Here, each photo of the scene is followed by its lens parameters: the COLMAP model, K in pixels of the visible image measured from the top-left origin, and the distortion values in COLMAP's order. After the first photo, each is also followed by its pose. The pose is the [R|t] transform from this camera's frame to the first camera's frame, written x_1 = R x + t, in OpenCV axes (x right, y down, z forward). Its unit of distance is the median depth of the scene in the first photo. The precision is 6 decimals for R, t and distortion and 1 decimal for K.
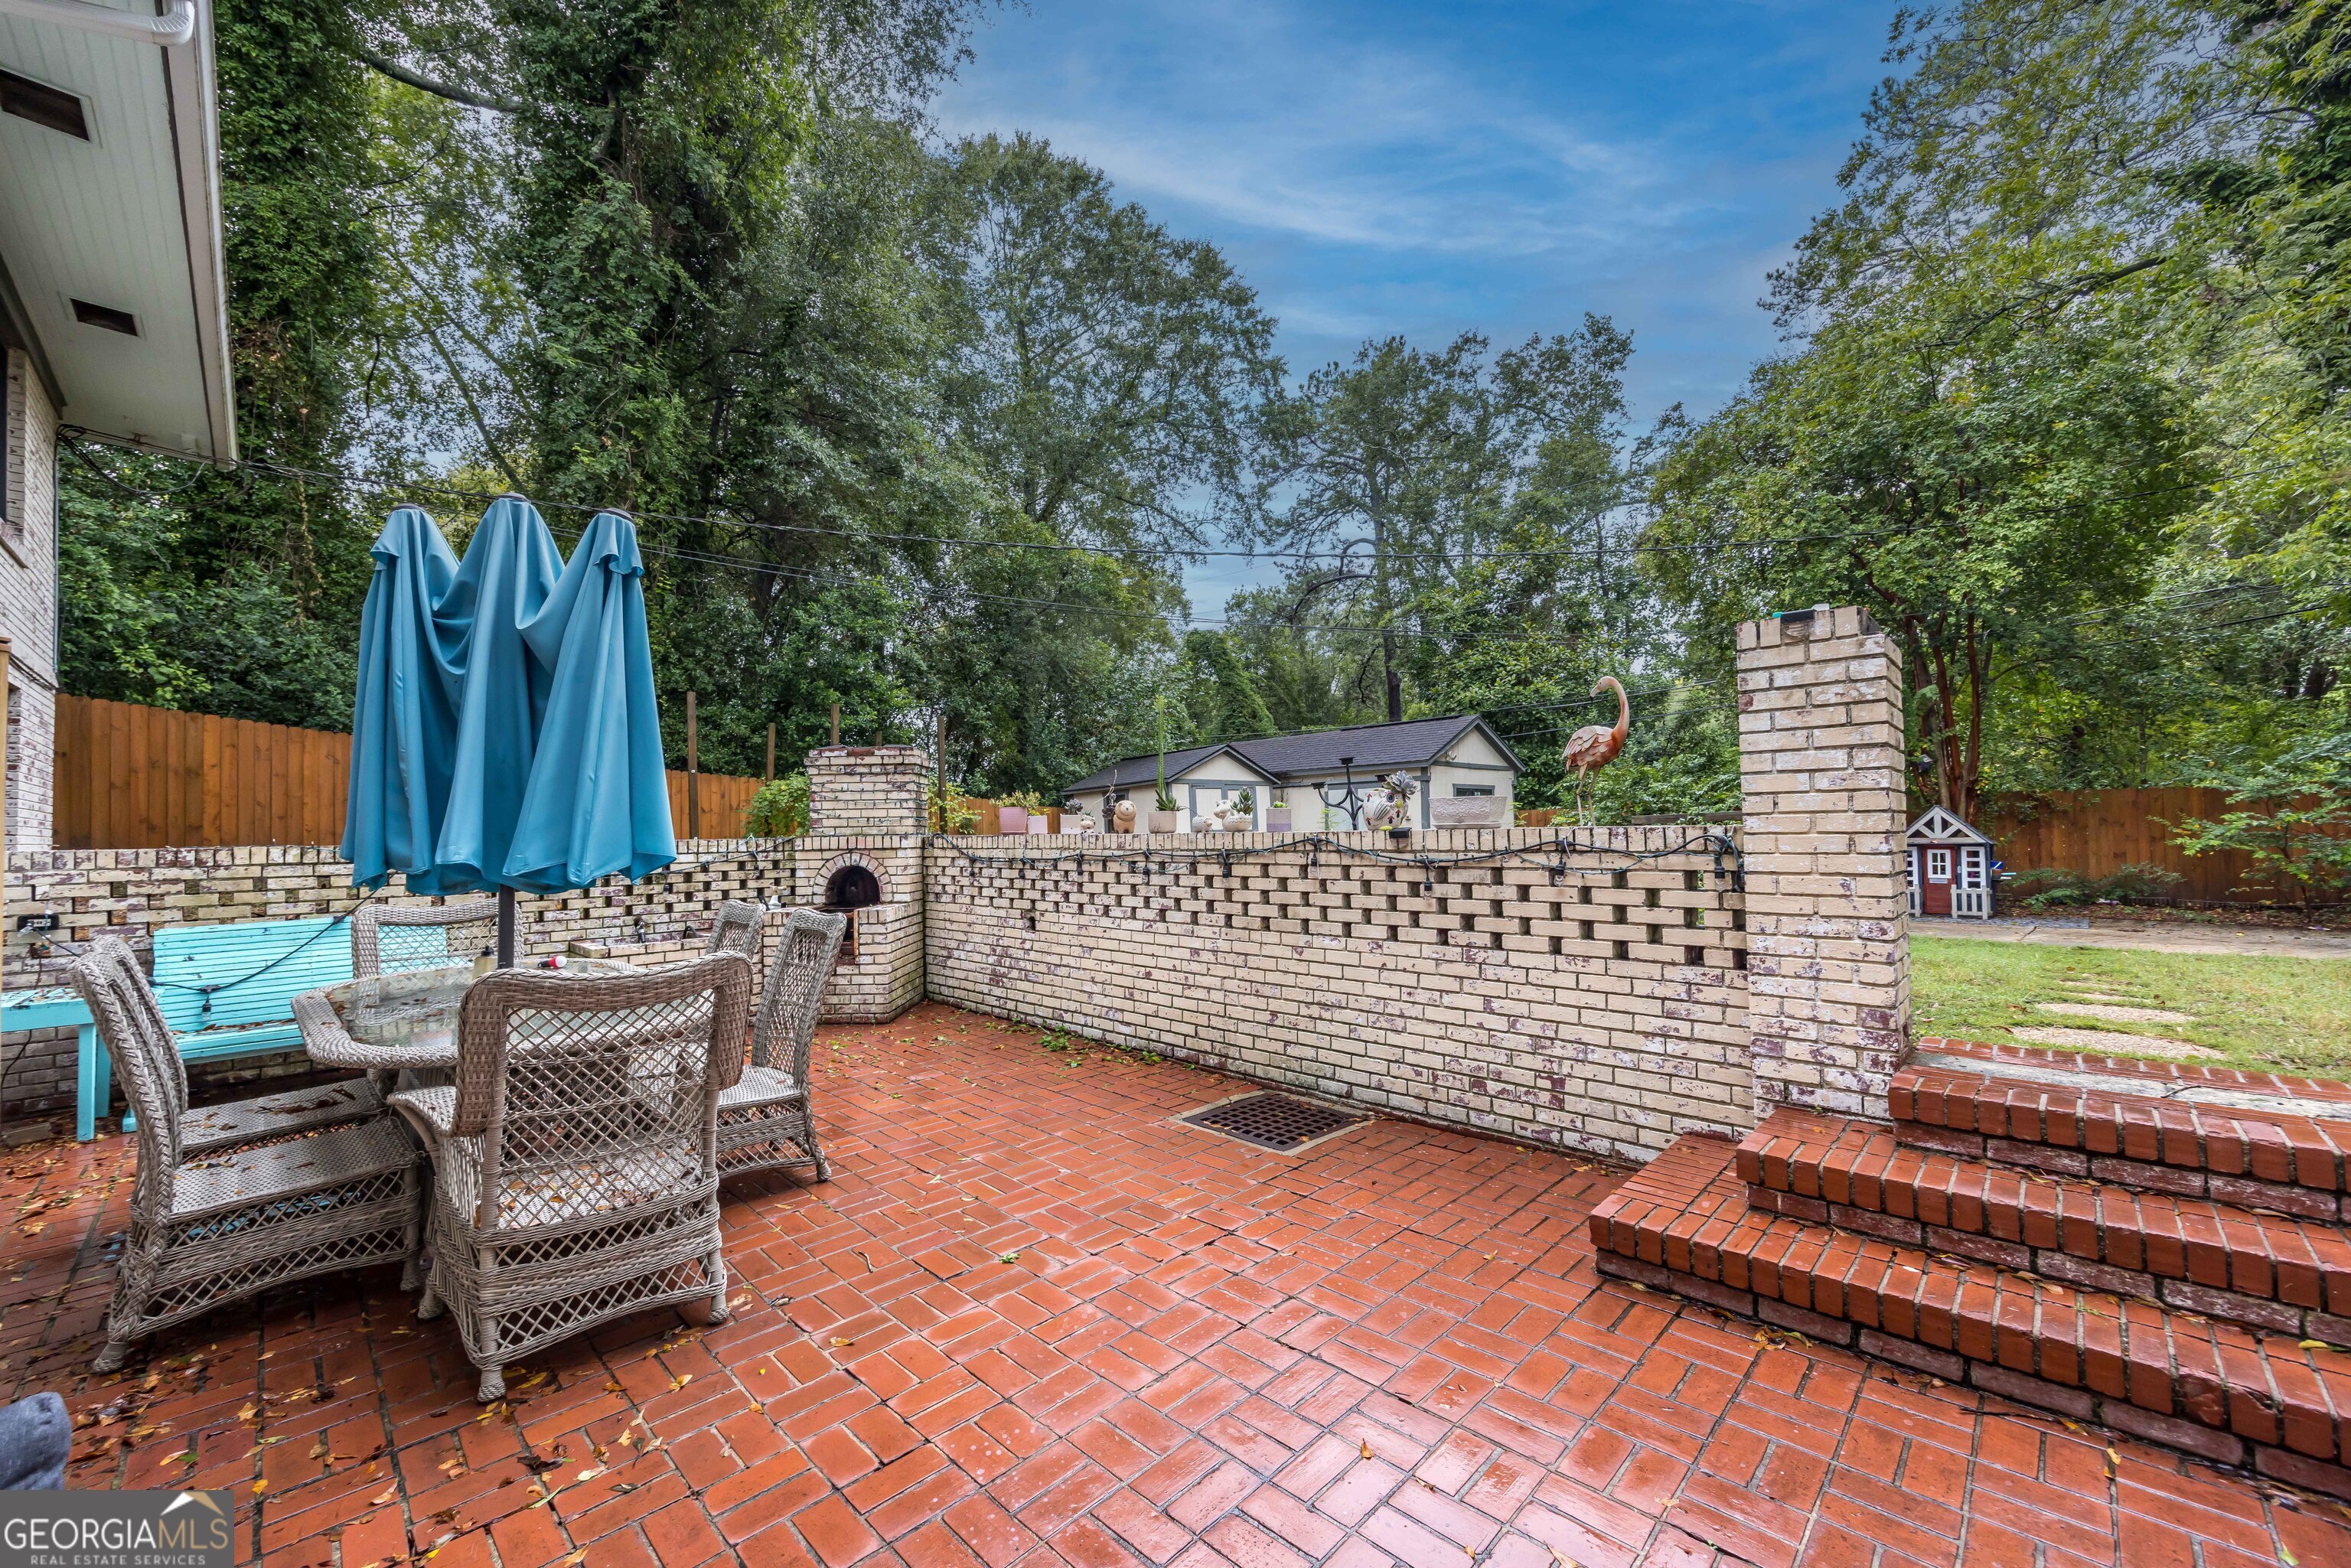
lens RADIAL K [[904.1, 0, 1182.3], [0, 904.1, 808.4], [0, 0, 1]] dist [-0.004249, 0.000558]
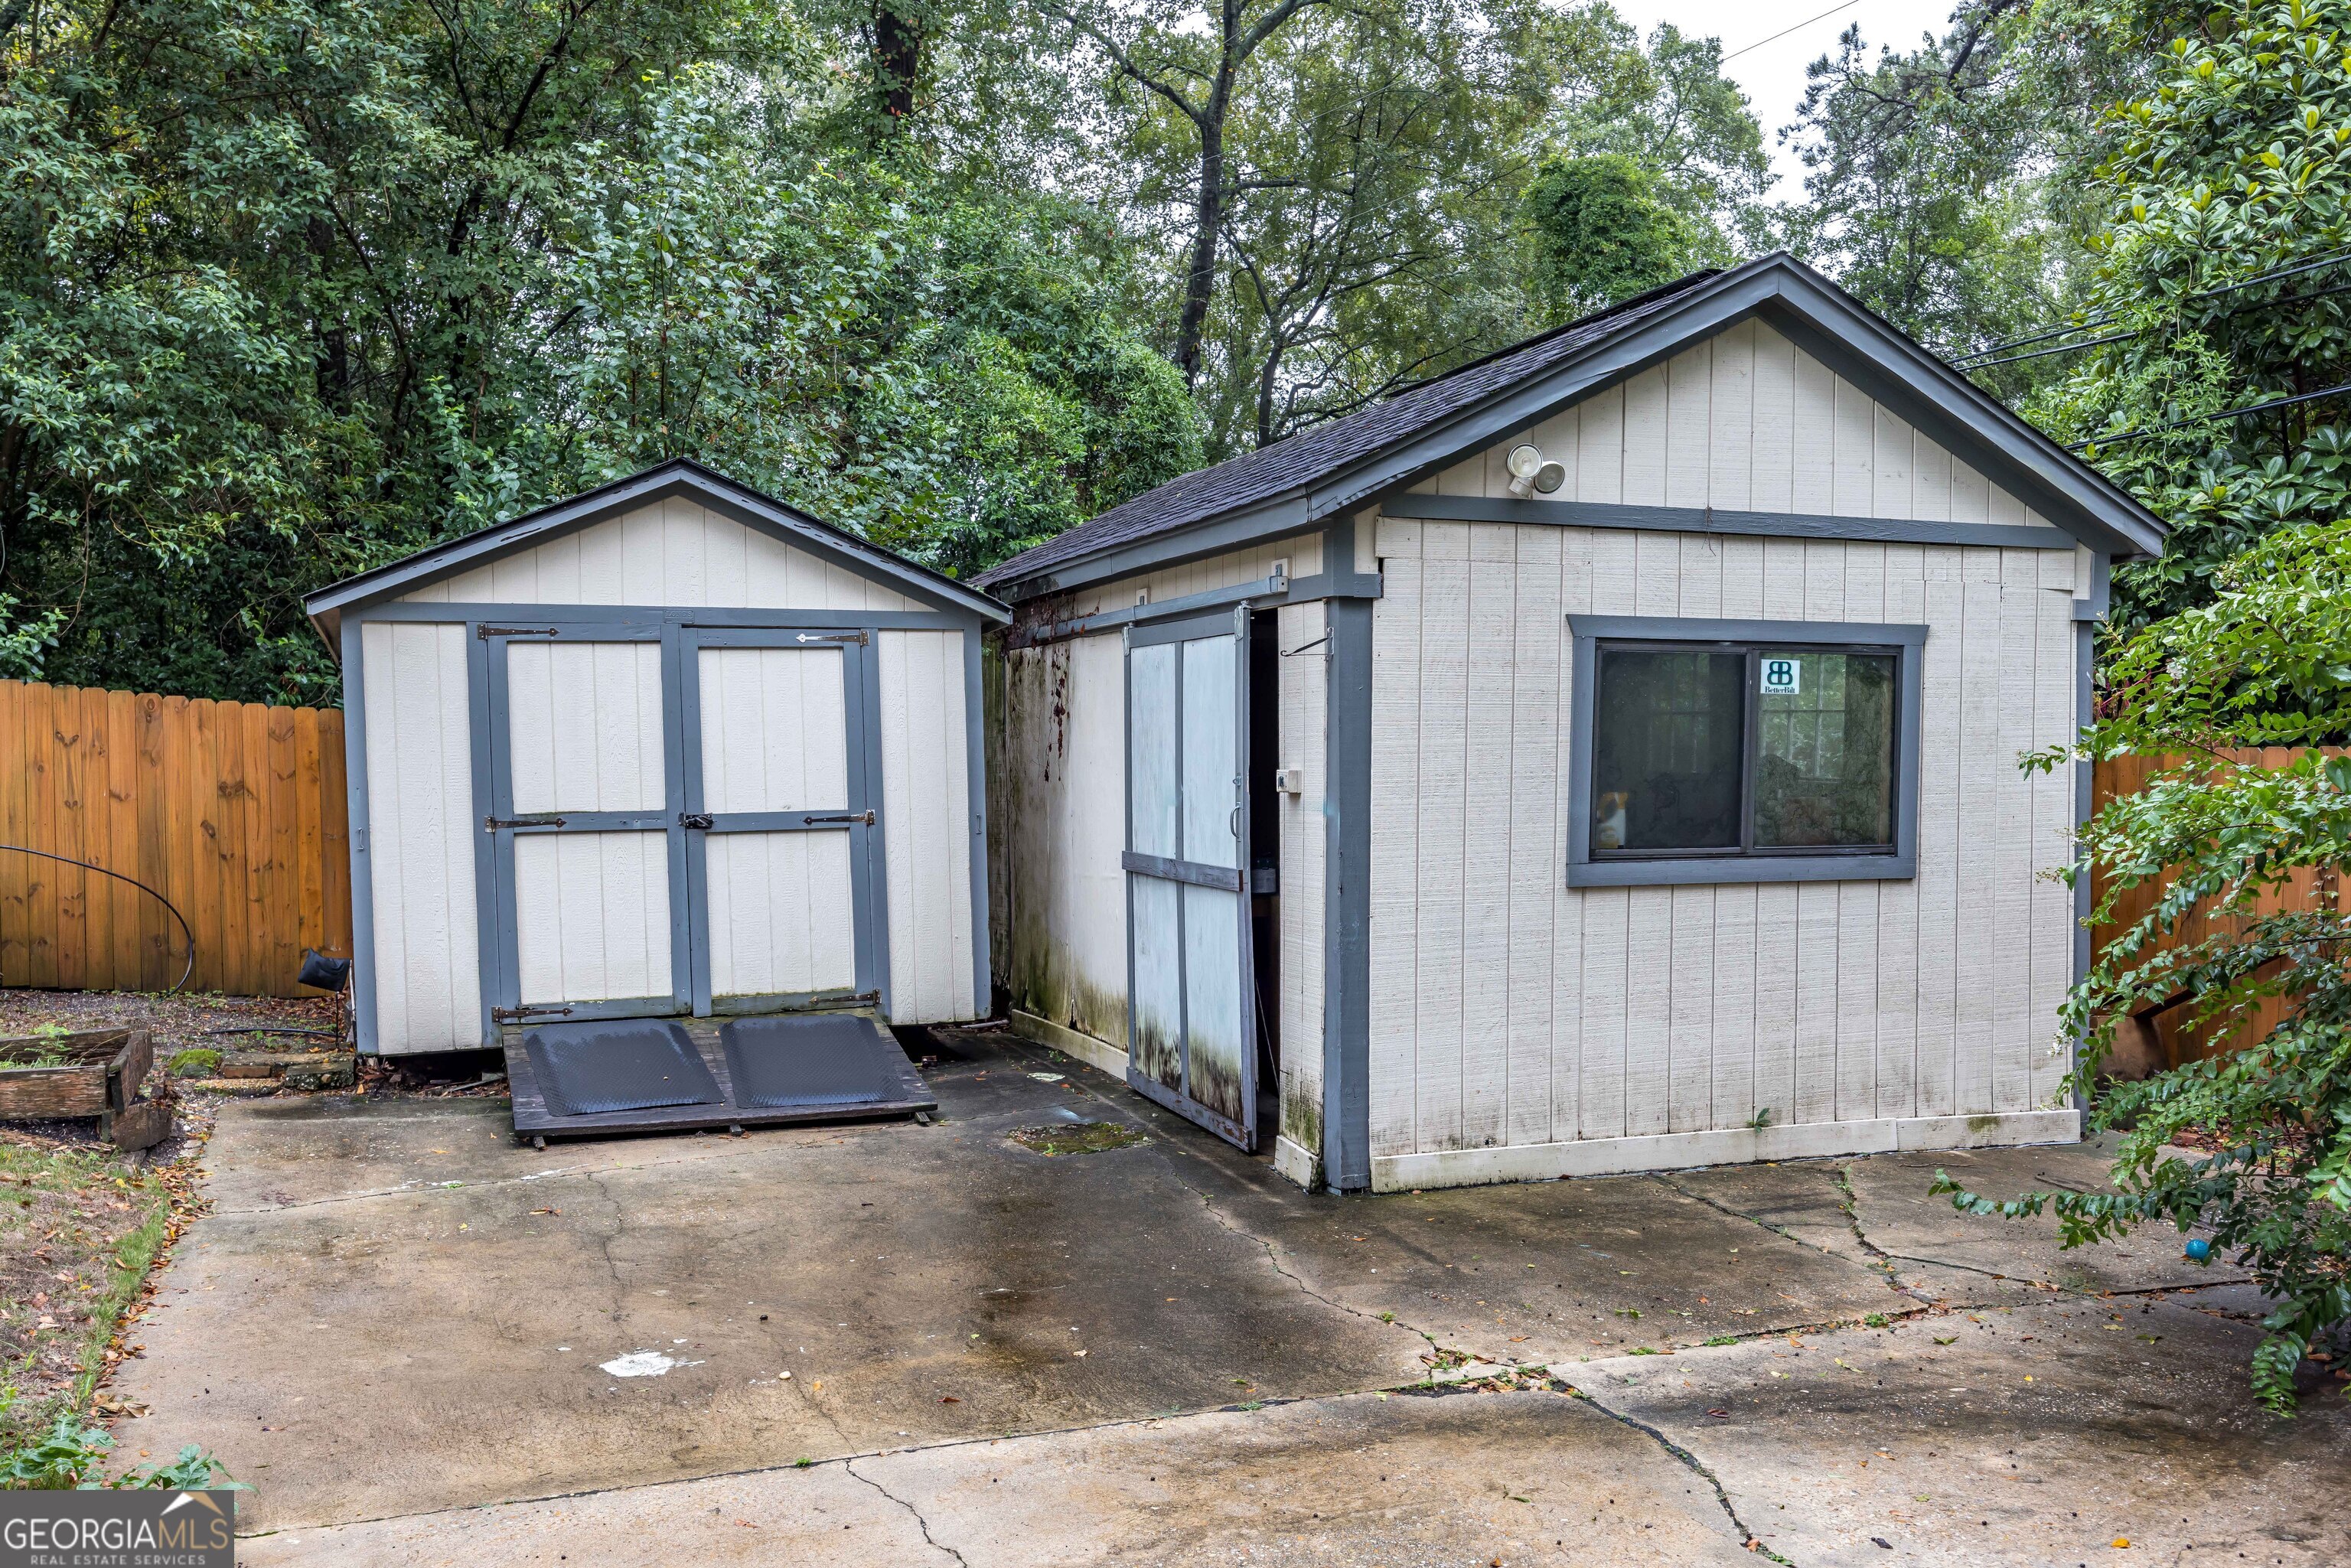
lens RADIAL K [[1920.6, 0, 1222.4], [0, 1920.6, 866.6], [0, 0, 1]] dist [-0.007657, -0.000924]
pose [[0.916536, 0.040442, -0.397901, 1.499515], [-0.003354, 0.995617, 0.093467, -0.039913], [0.399937, -0.084332, 0.912655, 2.246951]]
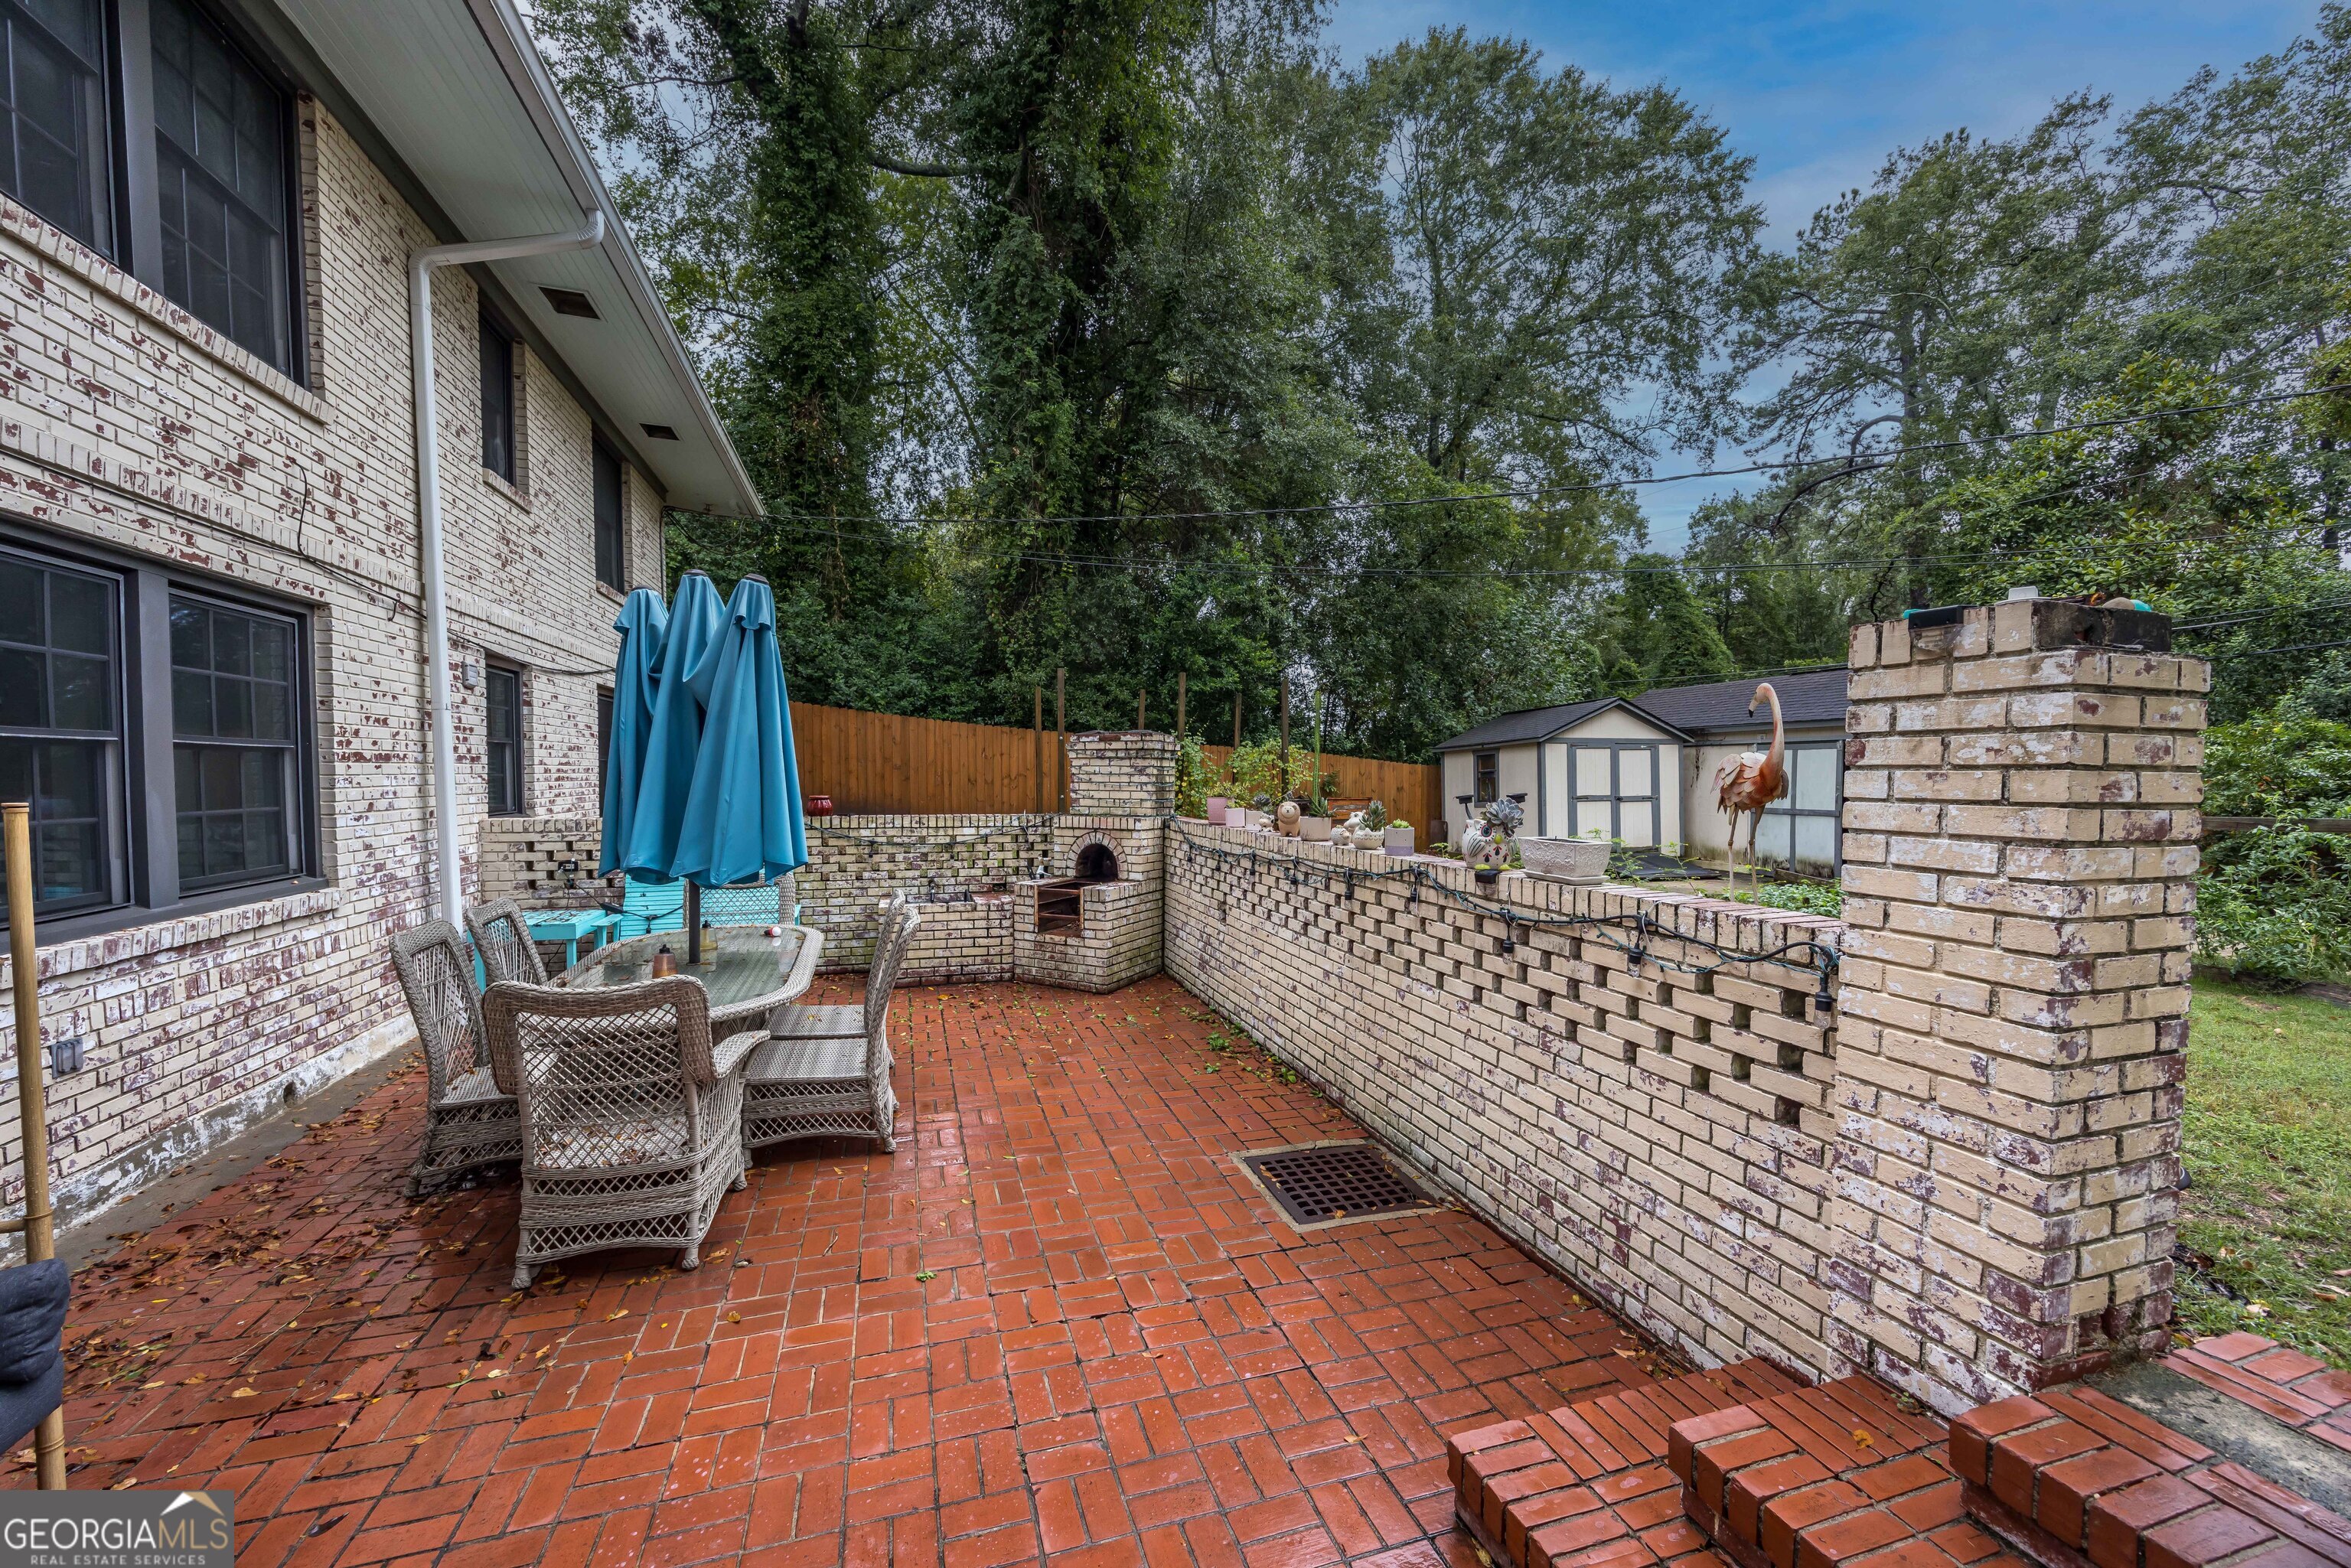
lens RADIAL K [[899.5, 0, 1185.8], [0, 899.5, 808.4], [0, 0, 1]] dist [-0.004077, 0.000588]
pose [[0.885167, 0.038828, -0.463650, 0.325696], [-0.007952, 0.997629, 0.068364, -0.076151], [0.465205, -0.056827, 0.883377, 0.138172]]
